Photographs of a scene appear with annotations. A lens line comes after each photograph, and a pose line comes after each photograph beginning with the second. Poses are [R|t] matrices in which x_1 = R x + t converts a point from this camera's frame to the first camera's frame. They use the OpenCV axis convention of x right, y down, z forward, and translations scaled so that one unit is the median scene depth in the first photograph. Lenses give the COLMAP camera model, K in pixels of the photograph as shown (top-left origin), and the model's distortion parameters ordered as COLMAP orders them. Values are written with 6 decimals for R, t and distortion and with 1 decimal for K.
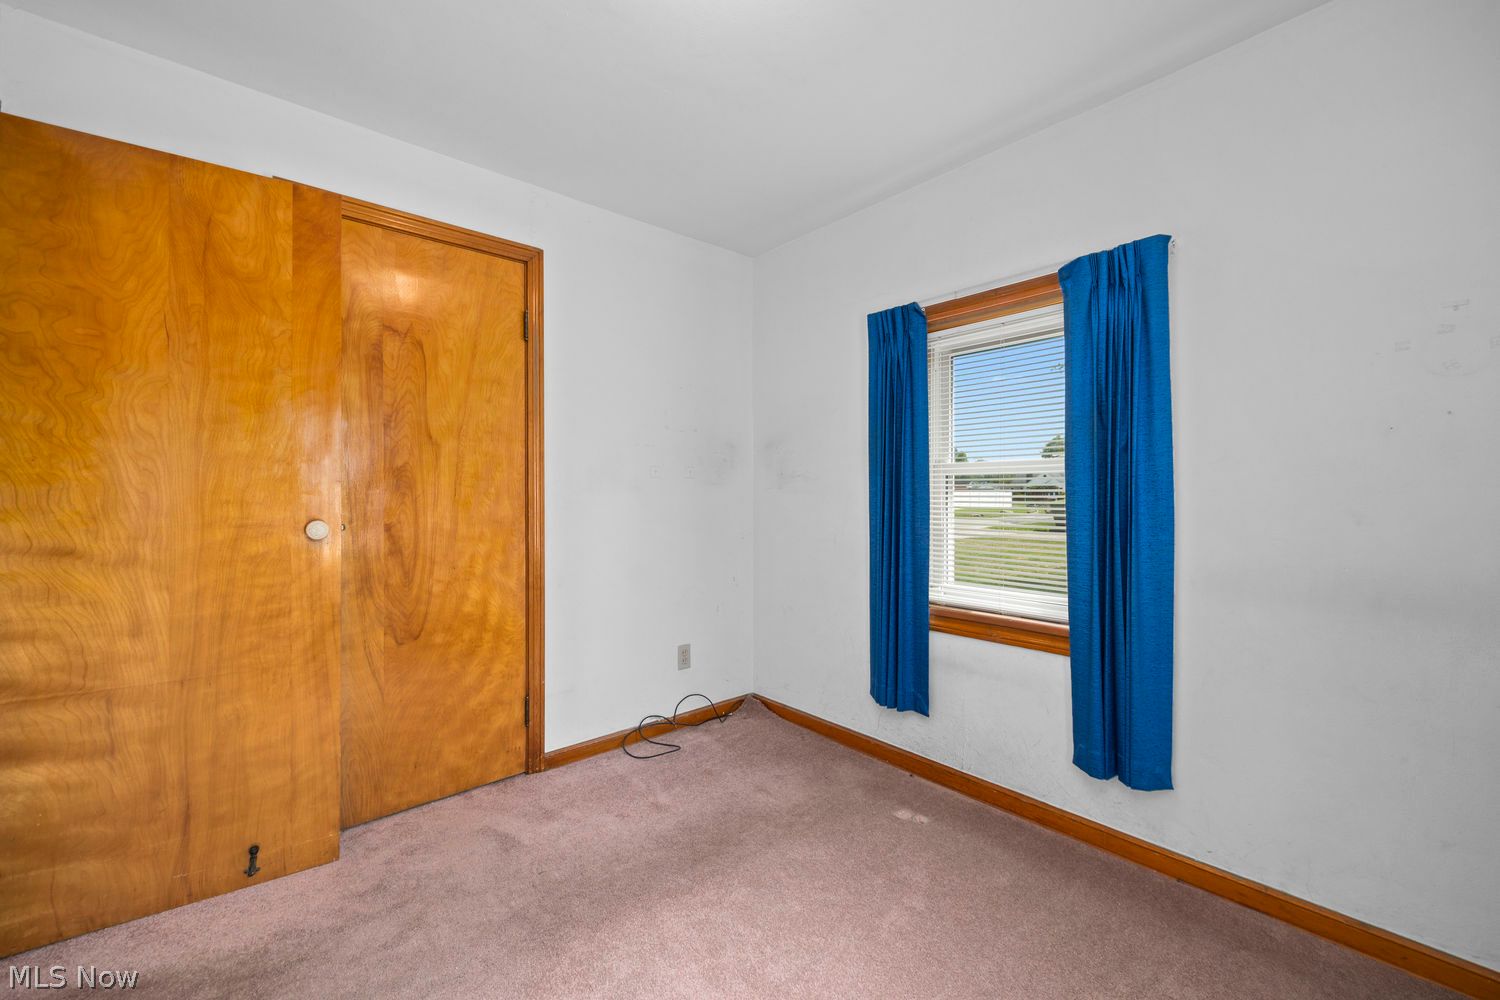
lens RADIAL K [[574.9, 0, 750.9], [0, 574.9, 498.0], [0, 0, 1]] dist [-0.000734, 0.000189]
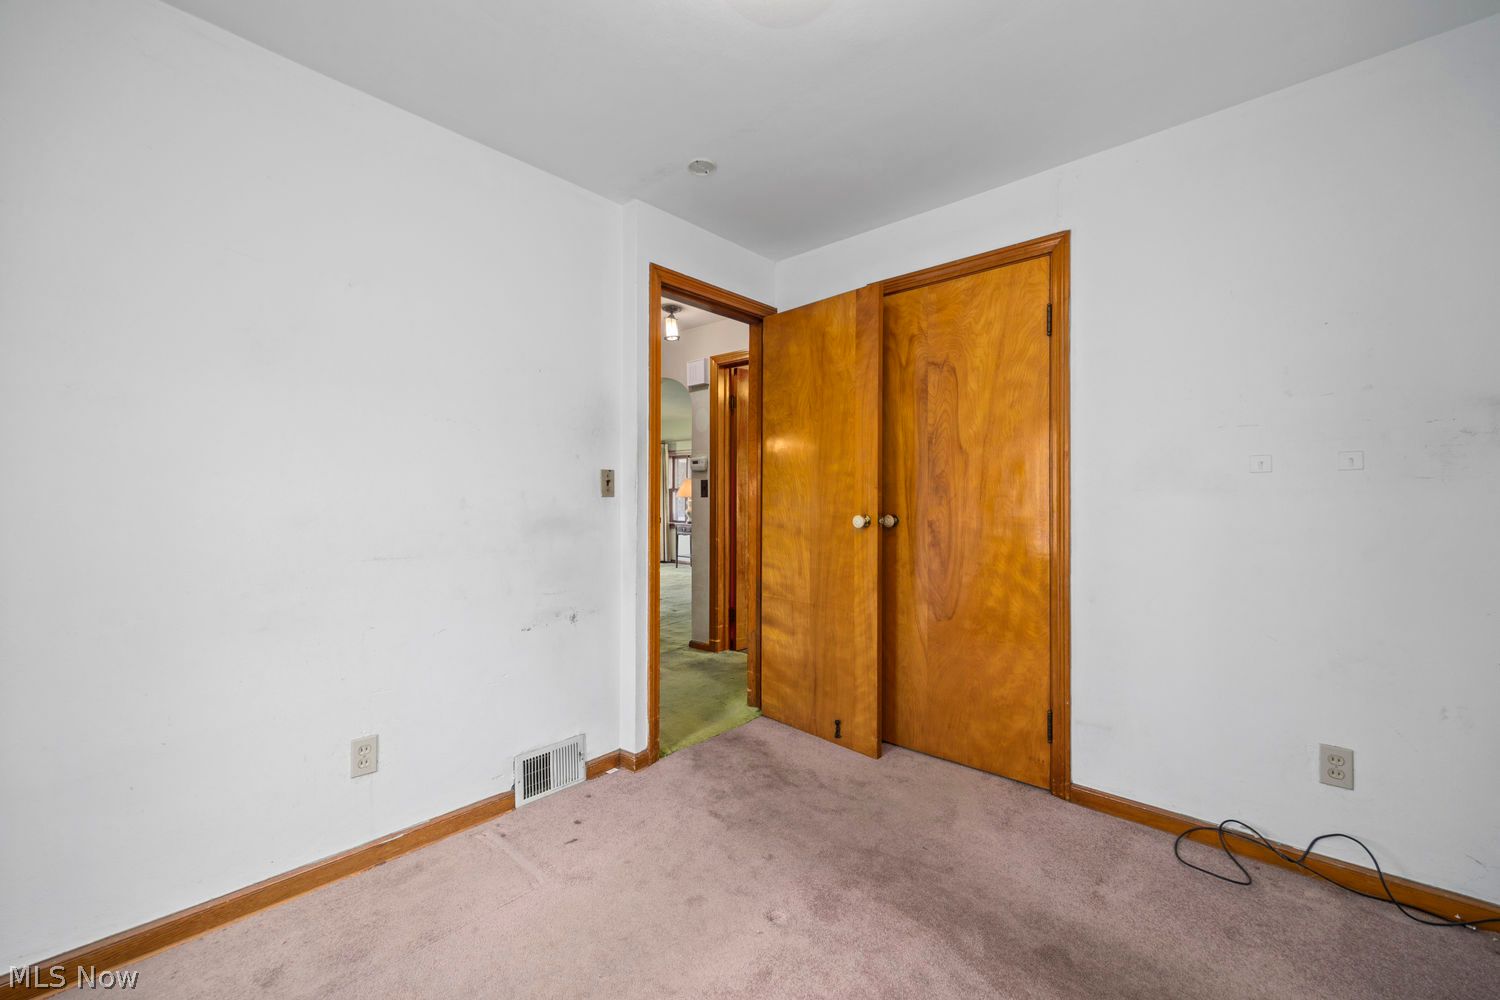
lens RADIAL K [[574.9, 0, 750.9], [0, 574.9, 498.0], [0, 0, 1]] dist [-0.000734, 0.000189]
pose [[0.159645, 0.001722, -0.987173, 0.502496], [-0.007885, 0.999969, 0.000469, -0.001762], [0.987143, 0.007709, 0.159654, 0.390047]]
